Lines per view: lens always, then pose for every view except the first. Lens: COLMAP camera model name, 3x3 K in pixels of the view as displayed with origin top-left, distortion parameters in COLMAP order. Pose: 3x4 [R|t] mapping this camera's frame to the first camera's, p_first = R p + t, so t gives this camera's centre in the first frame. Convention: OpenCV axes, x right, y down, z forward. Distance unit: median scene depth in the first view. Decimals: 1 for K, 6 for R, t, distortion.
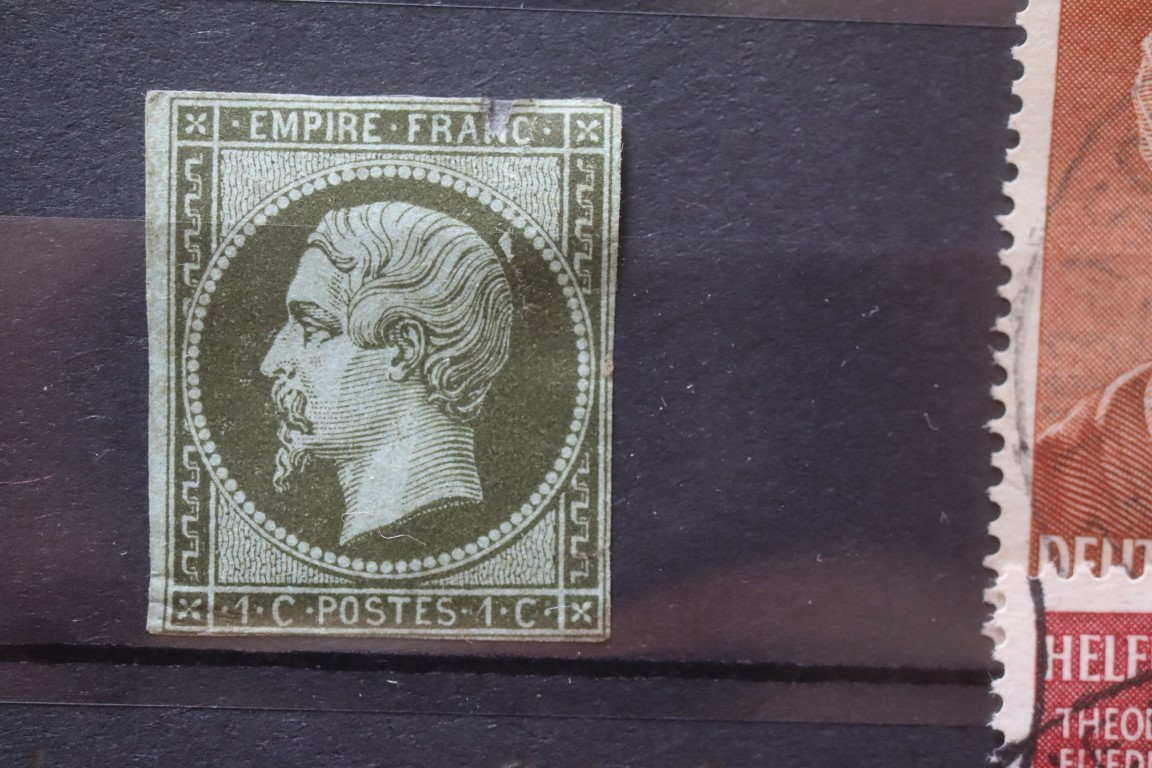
lens RADIAL K [[1911.7, 0, 578.5], [0, 1911.7, 378.7], [0, 0, 1]] dist [-0.000633, 0.000000]
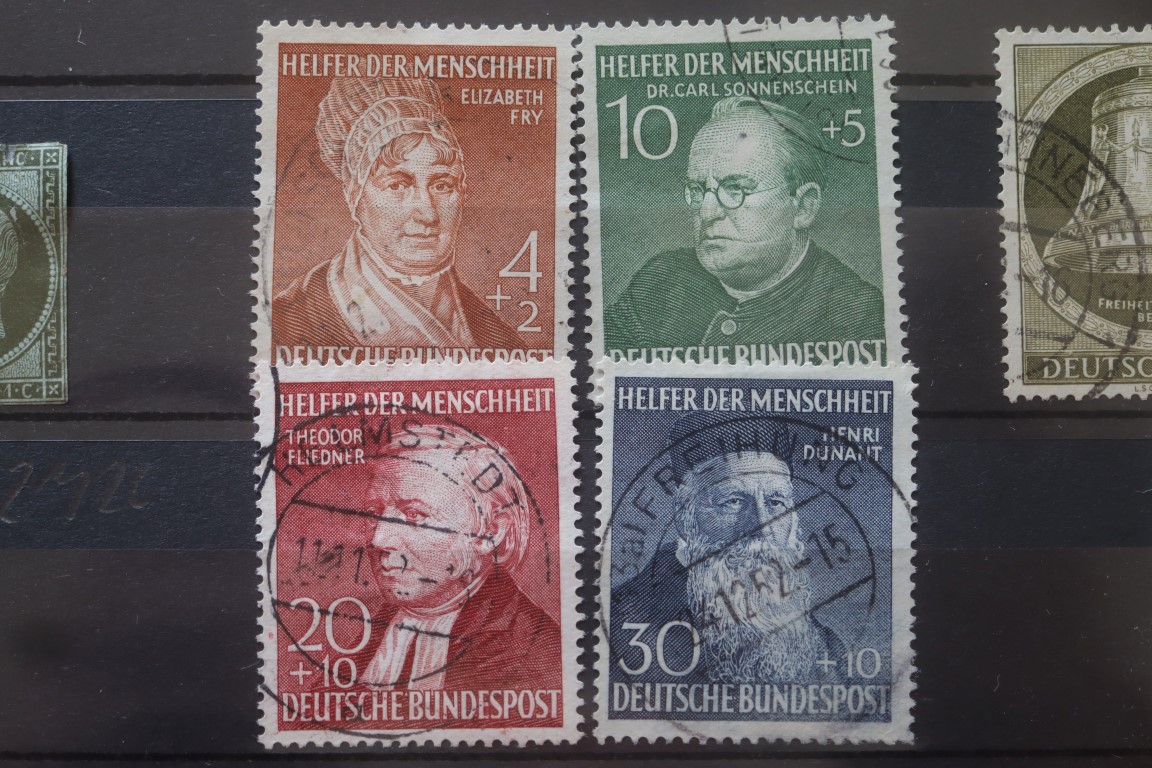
lens RADIAL K [[1911.7, 0, 573.7], [0, 1911.7, 388.7], [0, 0, 1]] dist [-0.000633, 0.000000]
pose [[0.998231, -0.033469, -0.049142, 0.661779], [0.030941, 0.998202, -0.051337, 0.244084], [0.050772, 0.049726, 0.997472, -1.025529]]
